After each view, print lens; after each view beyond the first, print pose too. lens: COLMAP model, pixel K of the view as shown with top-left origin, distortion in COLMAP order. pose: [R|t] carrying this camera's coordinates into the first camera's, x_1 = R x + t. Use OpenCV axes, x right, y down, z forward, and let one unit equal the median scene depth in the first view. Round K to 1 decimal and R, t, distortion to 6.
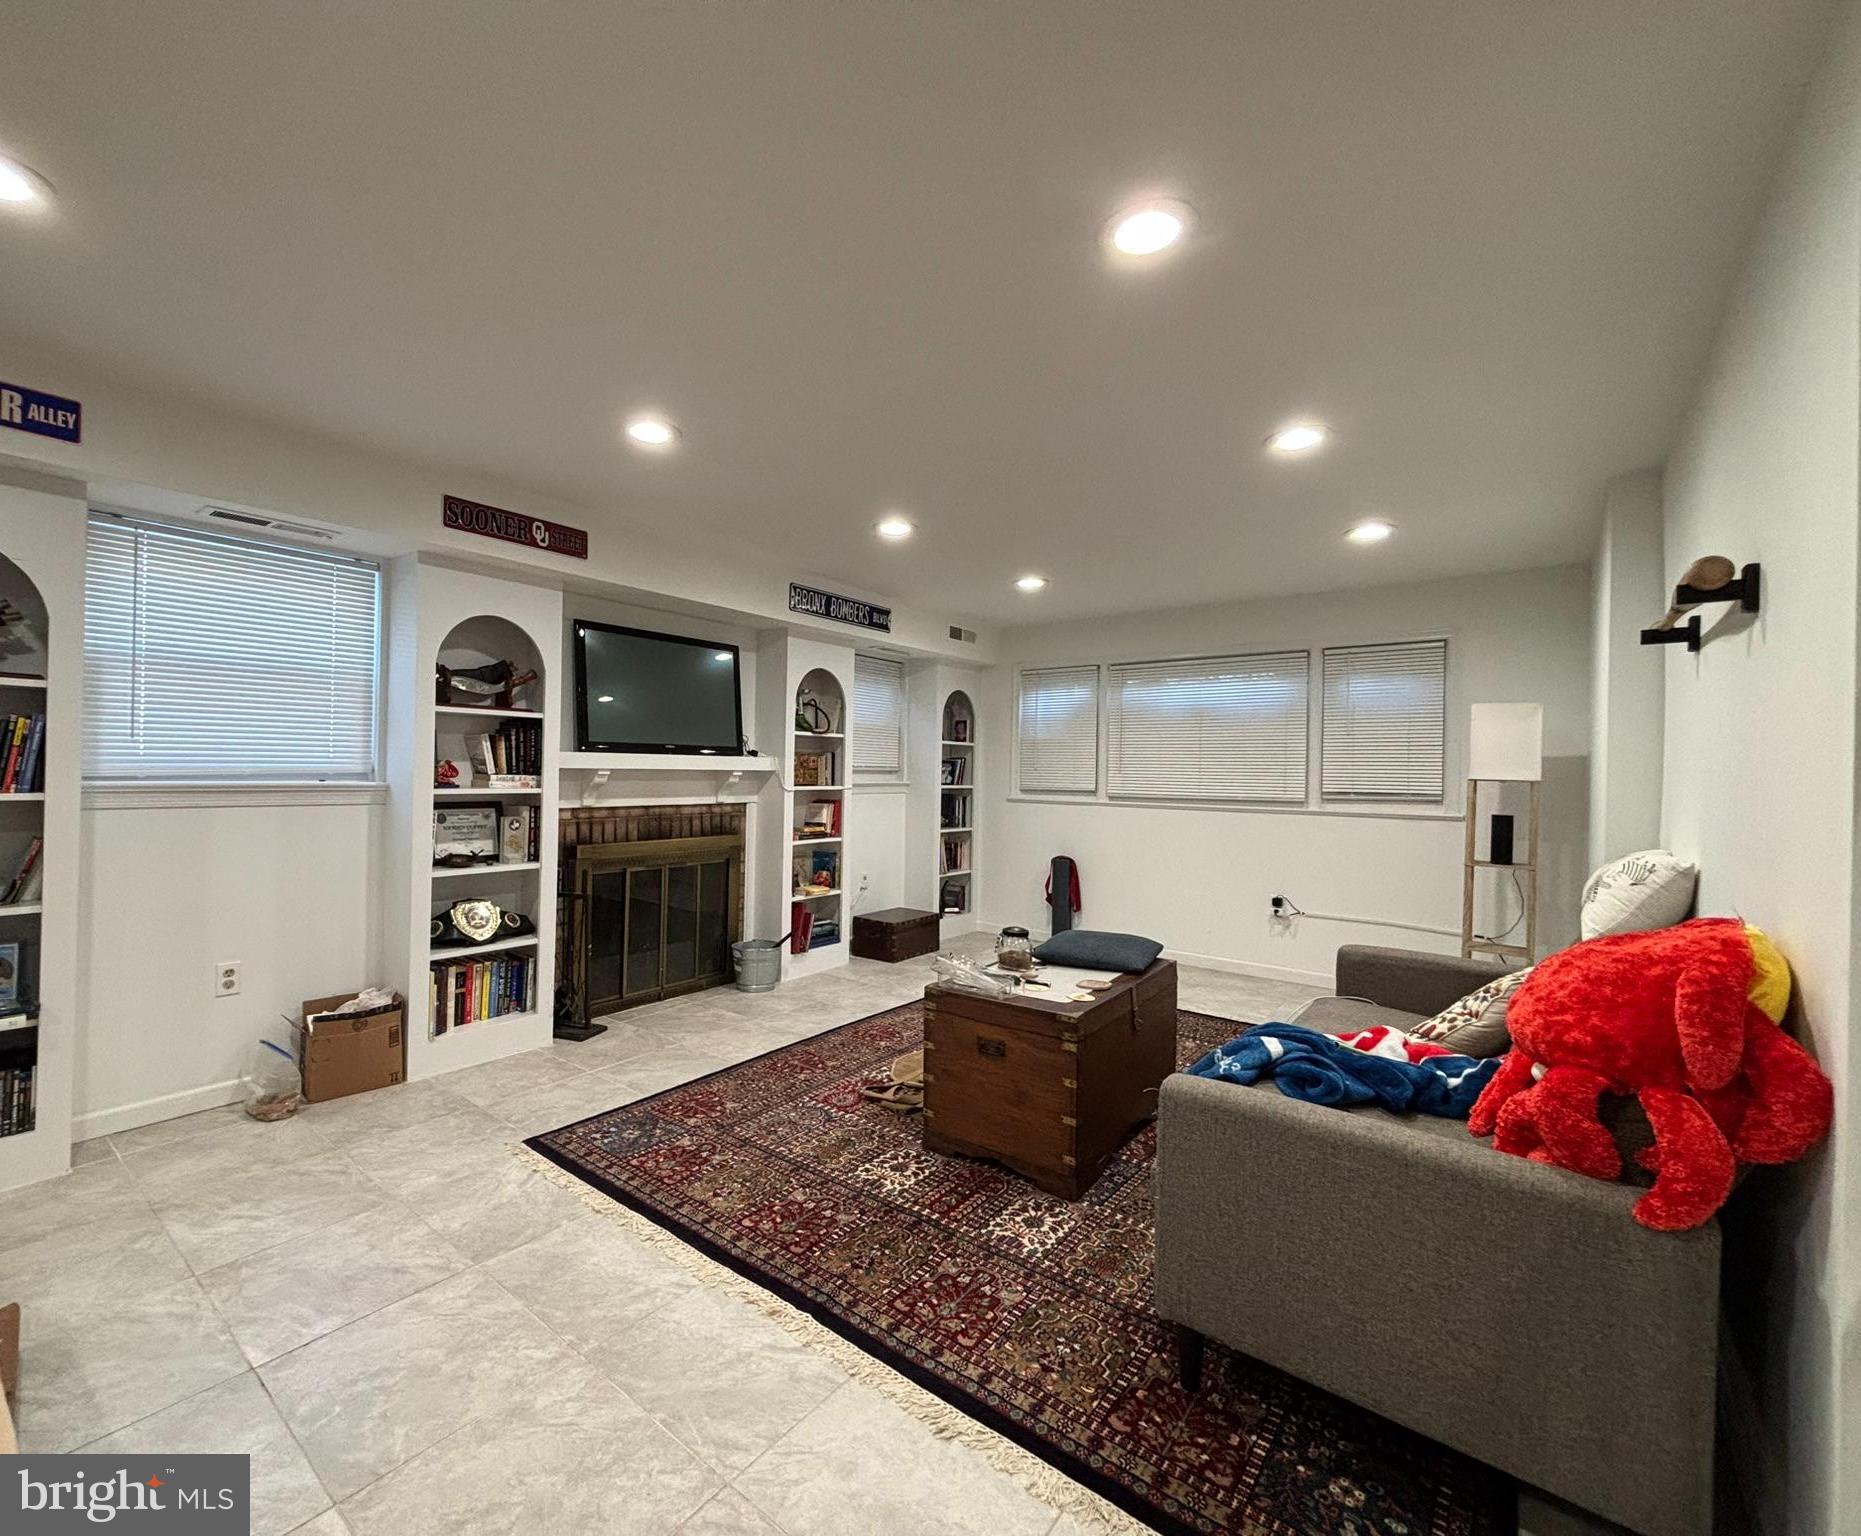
lens RADIAL K [[894.1, 0, 928.5], [0, 894.1, 763.2], [0, 0, 1]] dist [0.012050, 0.000423]
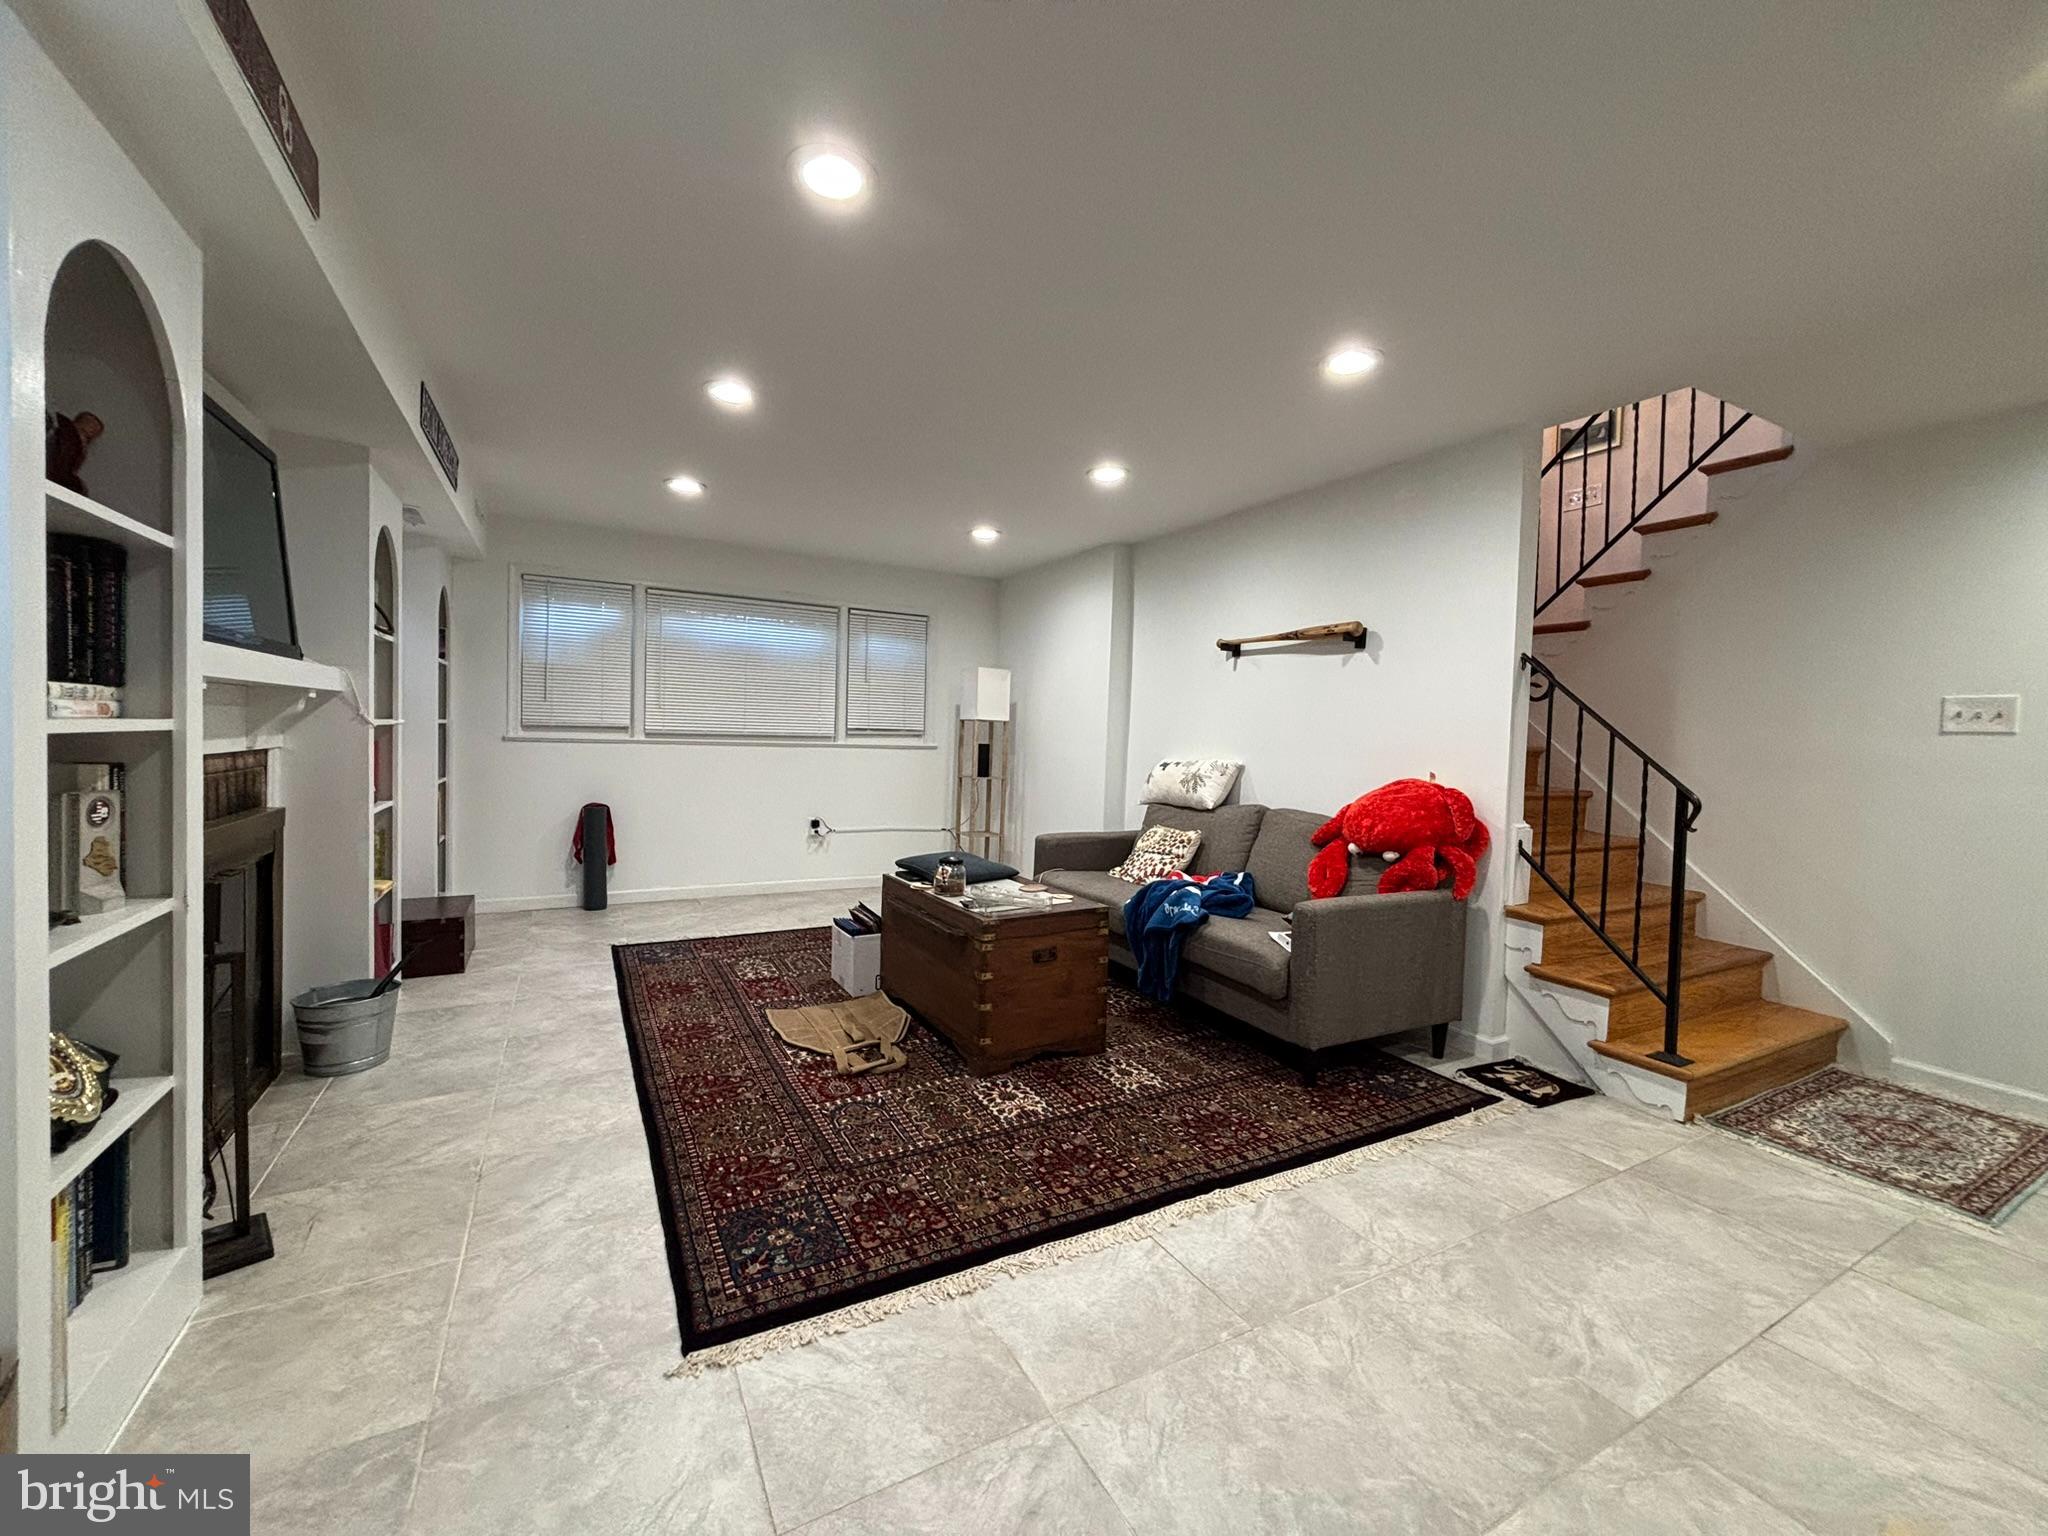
lens RADIAL K [[821.5, 0, 1026.3], [0, 821.5, 766.4], [0, 0, 1]] dist [0.019765, -0.009779]
pose [[0.357708, -0.044093, 0.932792, -0.732316], [-0.027895, 0.997934, 0.057869, 0.018480], [-0.933417, -0.046721, 0.355739, 0.553566]]
